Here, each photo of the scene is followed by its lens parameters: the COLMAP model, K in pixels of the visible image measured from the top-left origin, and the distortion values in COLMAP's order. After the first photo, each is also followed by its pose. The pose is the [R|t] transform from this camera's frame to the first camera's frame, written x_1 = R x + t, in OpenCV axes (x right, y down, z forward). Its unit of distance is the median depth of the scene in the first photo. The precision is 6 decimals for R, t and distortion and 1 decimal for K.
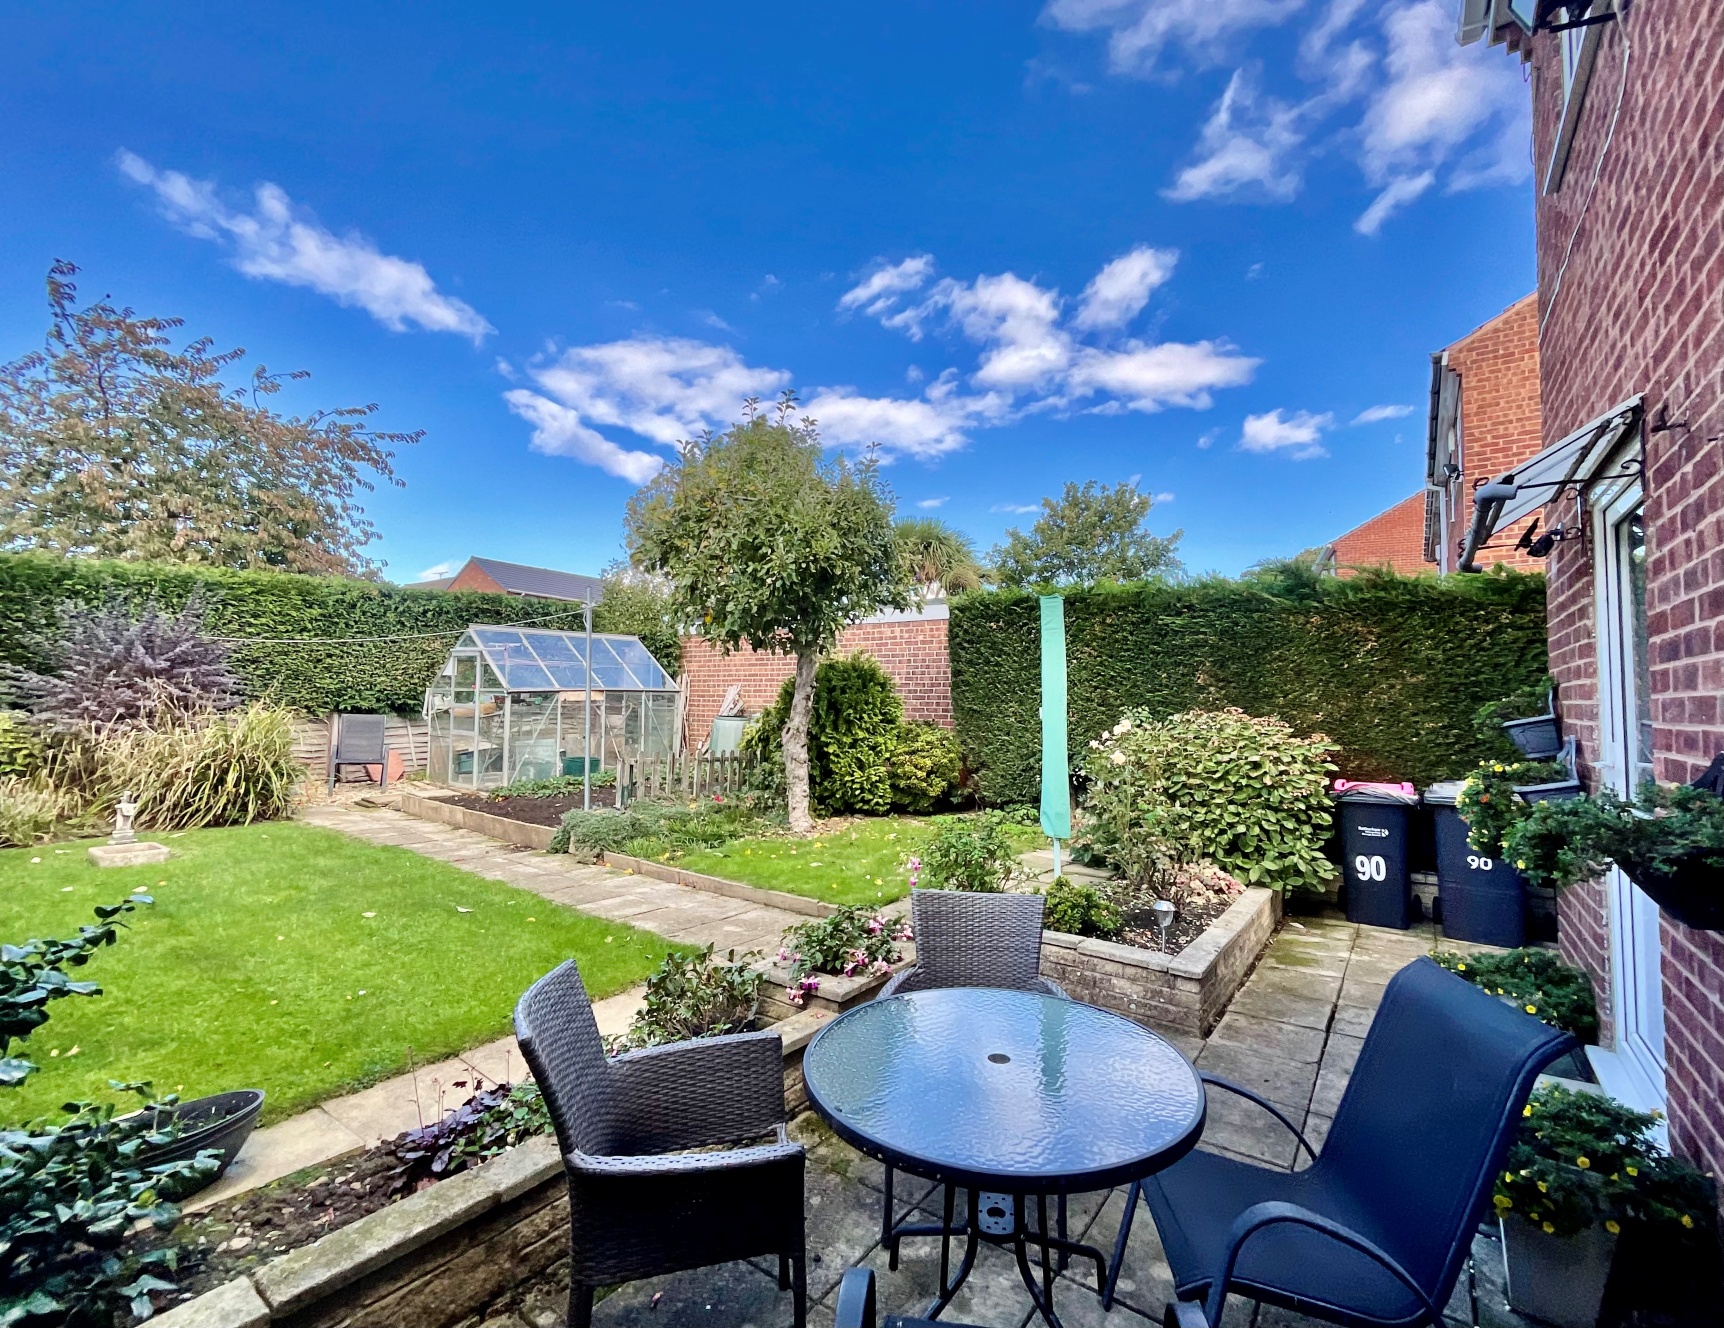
lens RADIAL K [[742.0, 0, 862.0], [0, 742.0, 664.0], [0, 0, 1]] dist [0.000773, 0.000024]
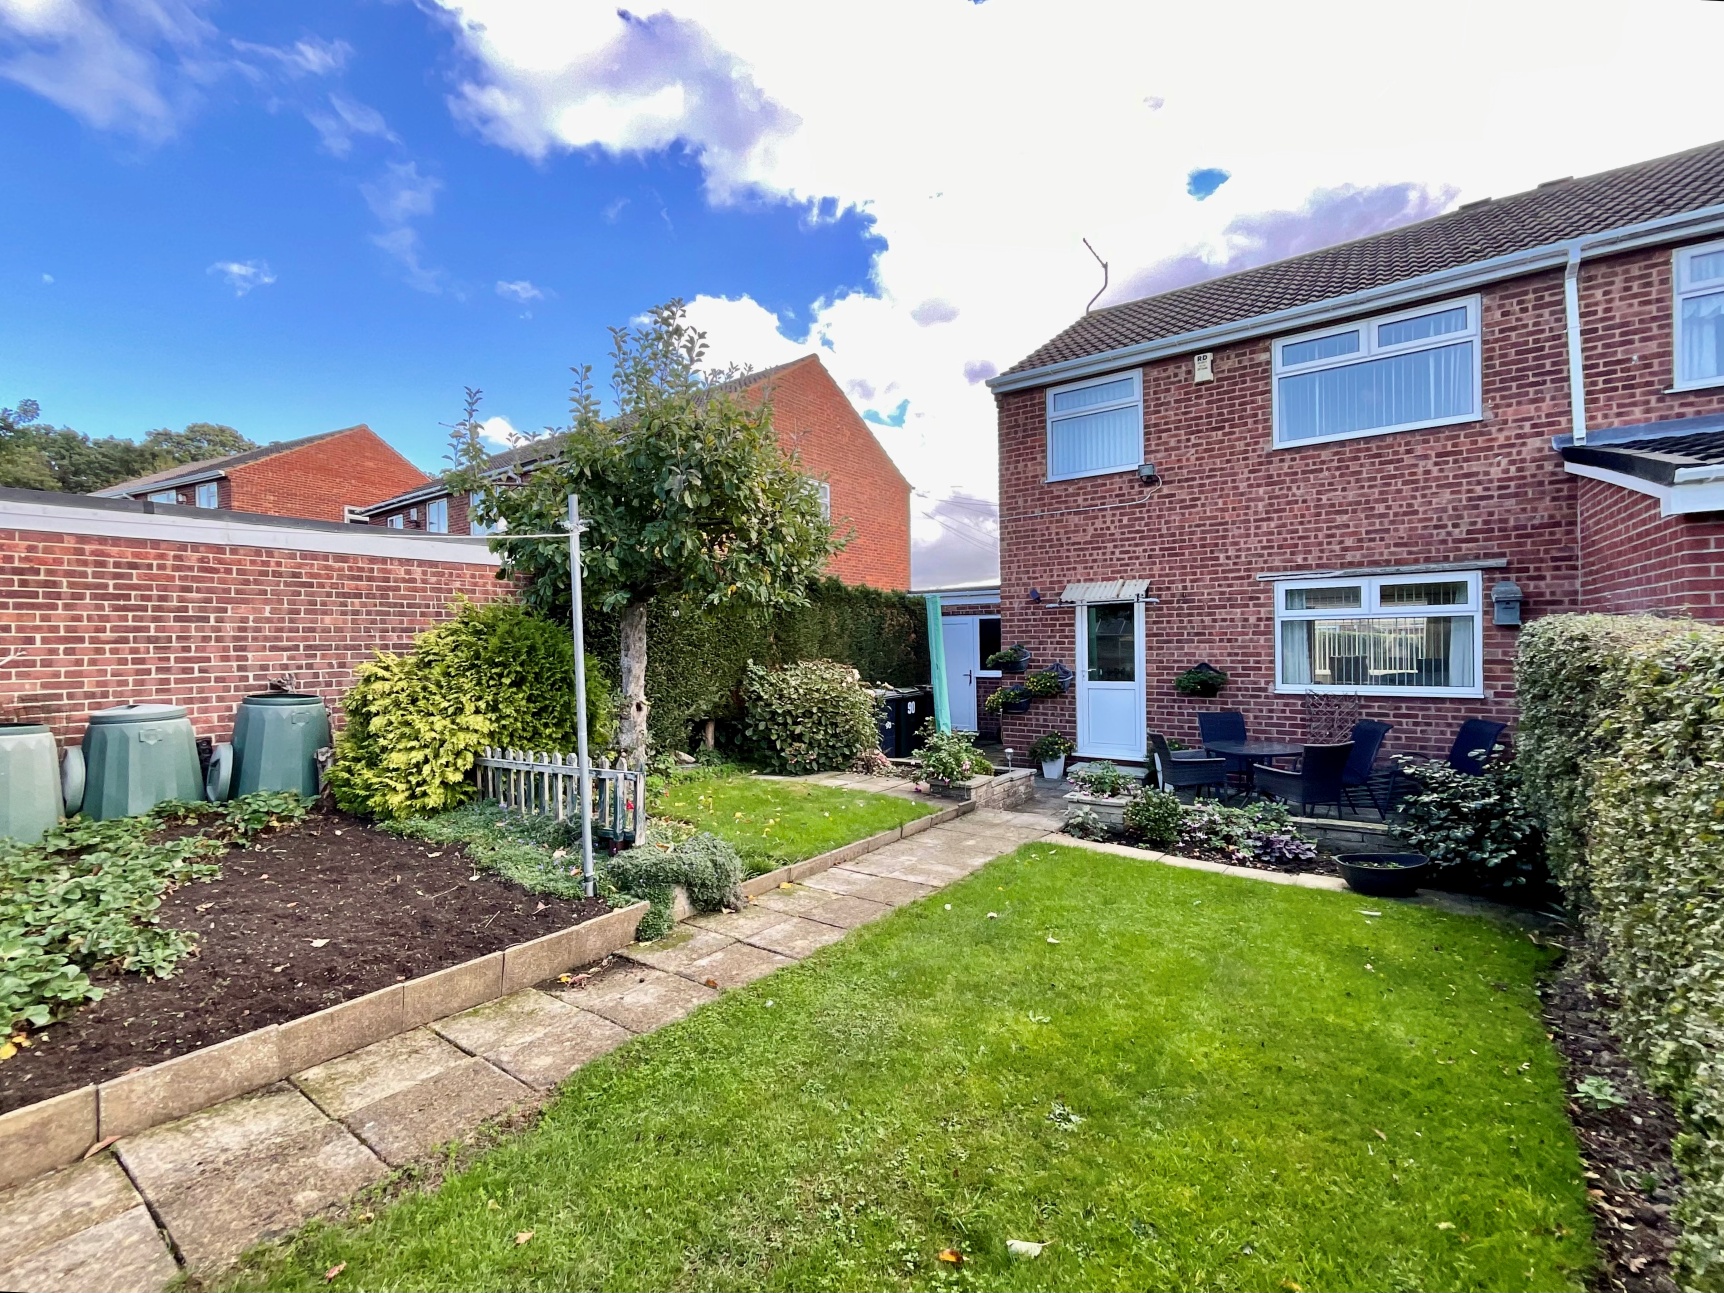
lens RADIAL K [[715.6, 0, 858.7], [0, 715.6, 647.7], [0, 0, 1]] dist [-0.001143, -0.000617]
pose [[0.022332, -0.019743, 0.999556, -0.674194], [-0.035894, 0.999145, 0.020537, 0.000305], [-0.999106, -0.036337, 0.021604, 0.562545]]
